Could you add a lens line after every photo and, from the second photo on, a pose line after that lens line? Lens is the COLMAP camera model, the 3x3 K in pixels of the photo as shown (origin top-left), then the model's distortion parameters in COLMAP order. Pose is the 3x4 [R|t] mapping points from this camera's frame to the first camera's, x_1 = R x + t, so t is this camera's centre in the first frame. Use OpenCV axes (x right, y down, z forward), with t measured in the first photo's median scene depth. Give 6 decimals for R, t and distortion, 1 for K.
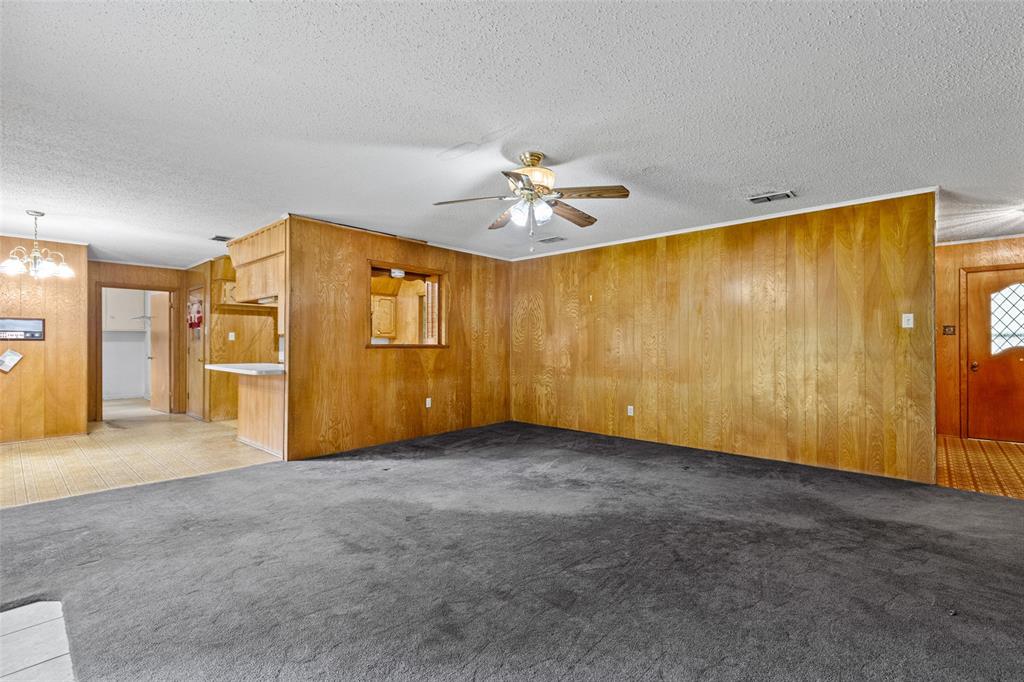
lens RADIAL K [[460.8, 0, 506.4], [0, 460.8, 342.7], [0, 0, 1]] dist [0.004934, -0.000933]
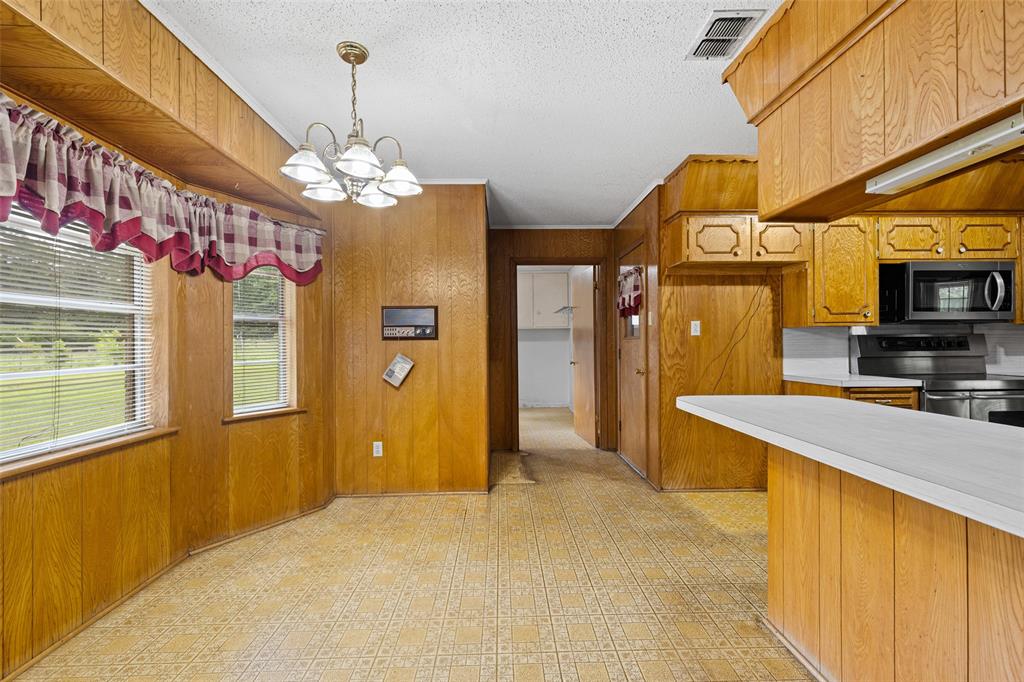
lens RADIAL K [[460.8, 0, 509.1], [0, 460.8, 340.6], [0, 0, 1]] dist [0.004934, -0.000933]
pose [[0.692082, -0.010083, -0.721749, -0.472075], [0.009241, 0.999944, -0.005108, 0.000802], [0.721760, -0.003135, 0.692136, 0.634898]]
